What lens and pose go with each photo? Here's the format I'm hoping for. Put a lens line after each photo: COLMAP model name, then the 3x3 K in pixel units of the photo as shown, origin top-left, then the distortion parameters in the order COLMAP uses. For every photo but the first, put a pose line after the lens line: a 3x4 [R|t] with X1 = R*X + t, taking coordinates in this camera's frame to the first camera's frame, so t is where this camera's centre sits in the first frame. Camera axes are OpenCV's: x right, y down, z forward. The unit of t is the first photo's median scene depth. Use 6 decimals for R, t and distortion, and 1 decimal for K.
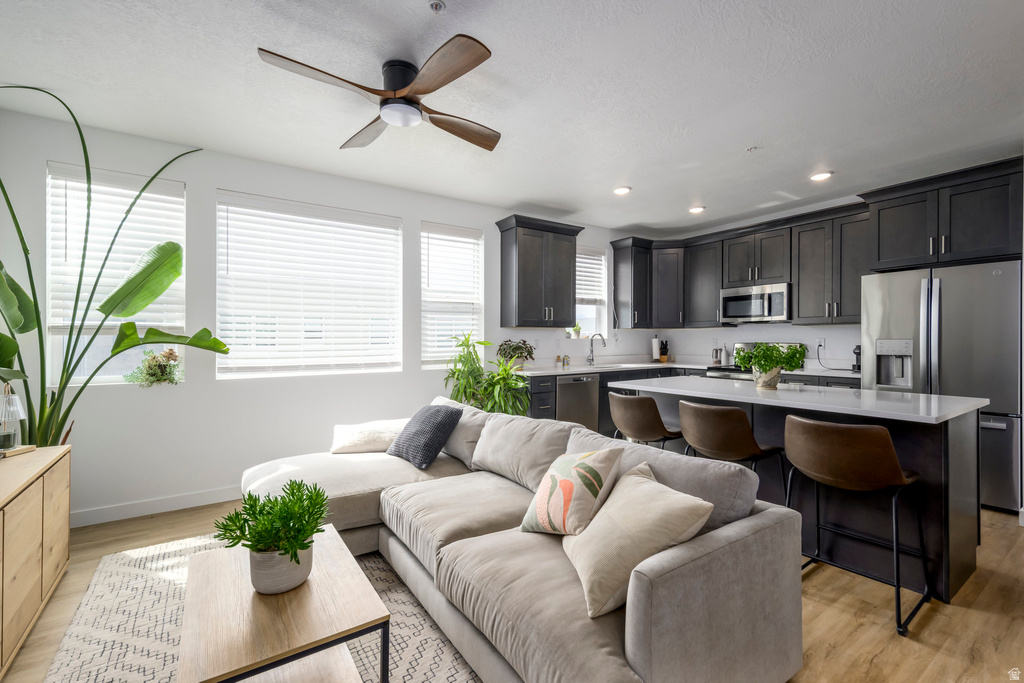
lens RADIAL K [[450.3, 0, 508.4], [0, 450.3, 338.9], [0, 0, 1]] dist [0.017836, -0.003589]
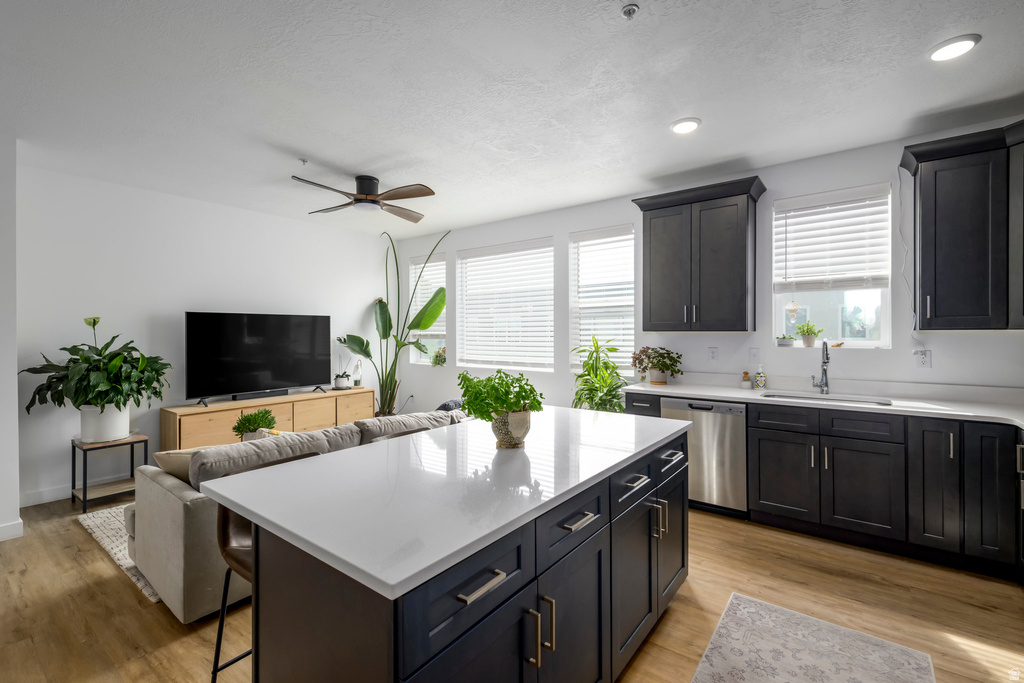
lens RADIAL K [[450.3, 0, 514.3], [0, 450.3, 334.3], [0, 0, 1]] dist [0.017836, -0.003589]
pose [[0.311275, 0.007036, -0.950294, 0.722131], [0.003644, 0.999956, 0.008598, -0.029049], [0.950313, -0.006139, 0.311235, 0.497465]]
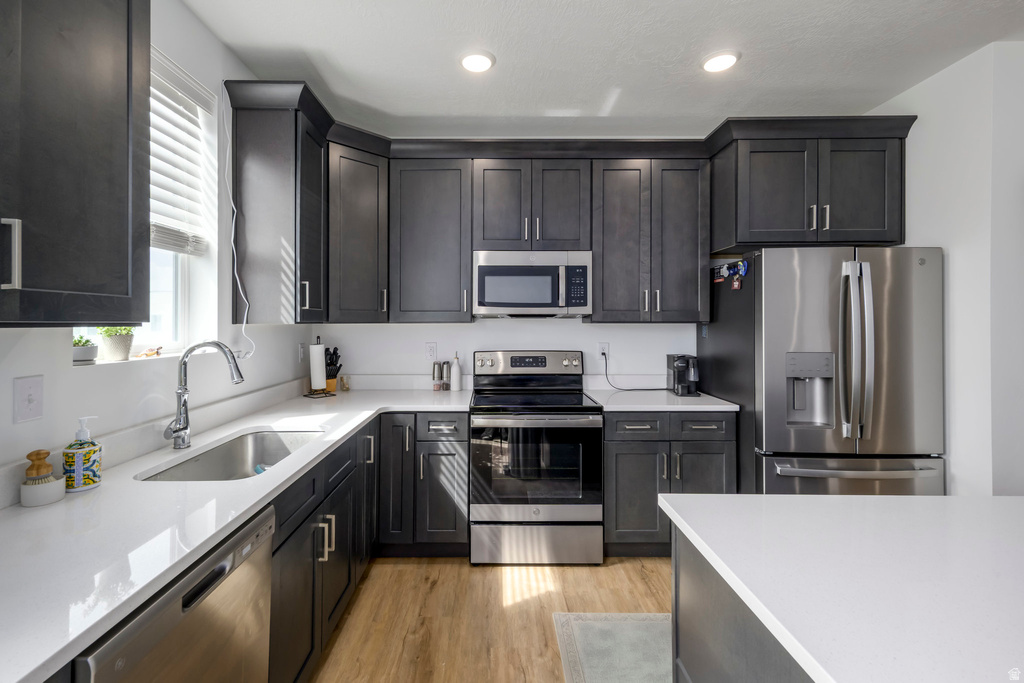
lens RADIAL K [[450.3, 0, 494.7], [0, 450.3, 322.9], [0, 0, 1]] dist [0.017836, -0.003589]
pose [[0.567508, 0.004517, 0.823355, 0.062715], [-0.005027, 0.999985, -0.002020, -0.028693], [-0.823352, -0.002993, 0.567523, 0.757583]]
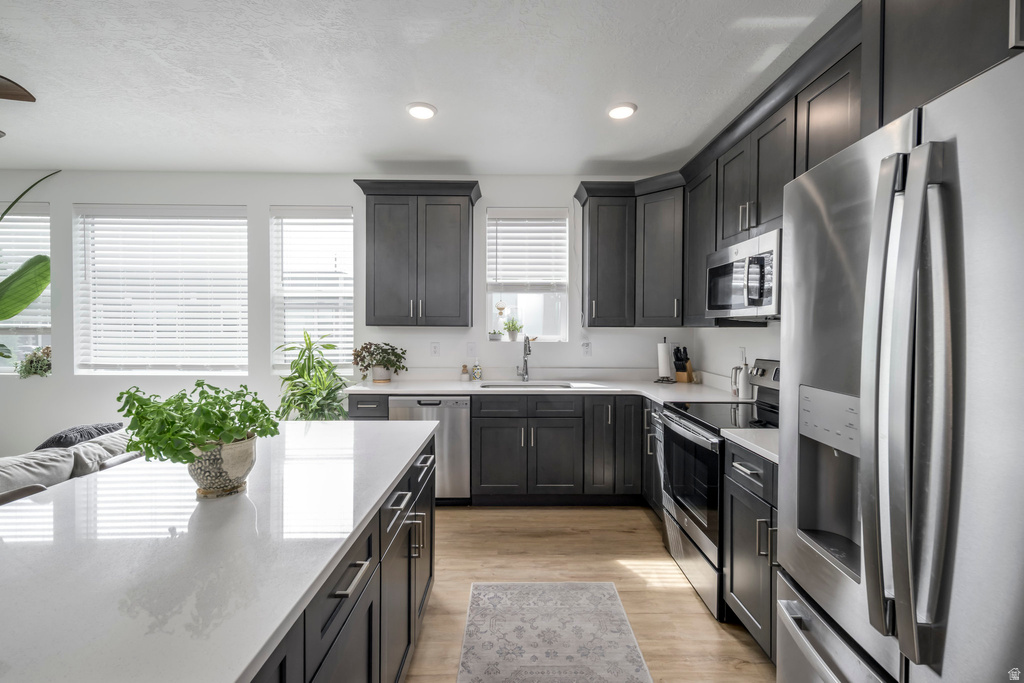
lens RADIAL K [[450.3, 0, 516.0], [0, 450.3, 334.6], [0, 0, 1]] dist [0.017836, -0.003589]
pose [[0.828391, 0.017231, -0.559885, 0.645384], [-0.007623, 0.999781, 0.019490, -0.028701], [0.560098, -0.011877, 0.828341, 0.490961]]
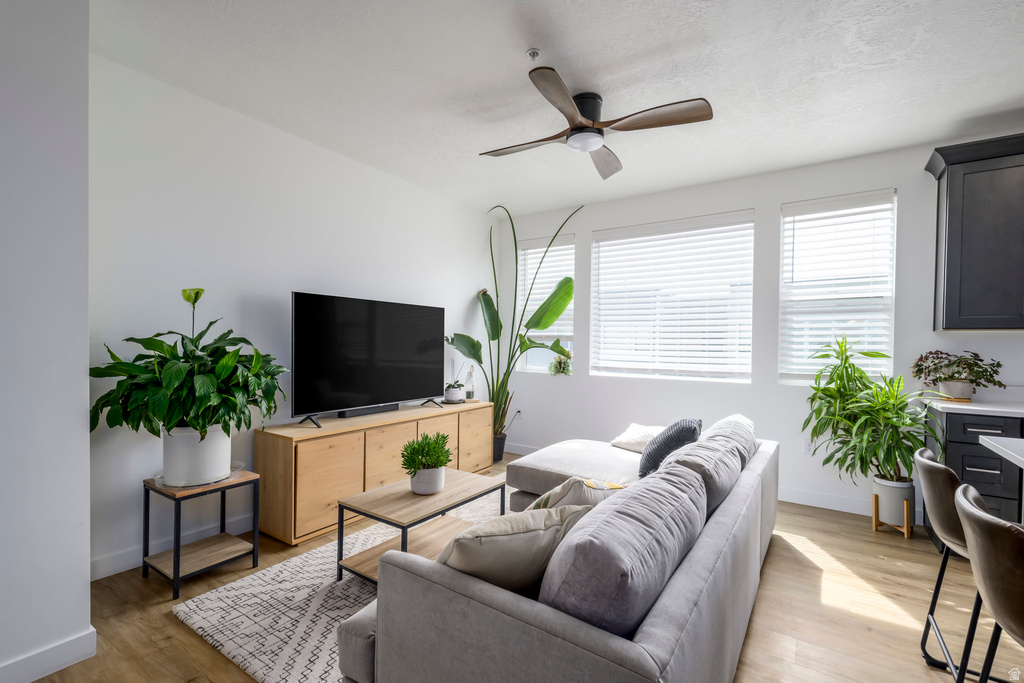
lens RADIAL K [[450.3, 0, 515.7], [0, 450.3, 350.4], [0, 0, 1]] dist [0.017836, -0.003589]
pose [[0.372784, 0.021174, -0.927676, 0.367961], [-0.012104, 0.999766, 0.017956, -0.002547], [0.927839, 0.004535, 0.372953, 0.217765]]
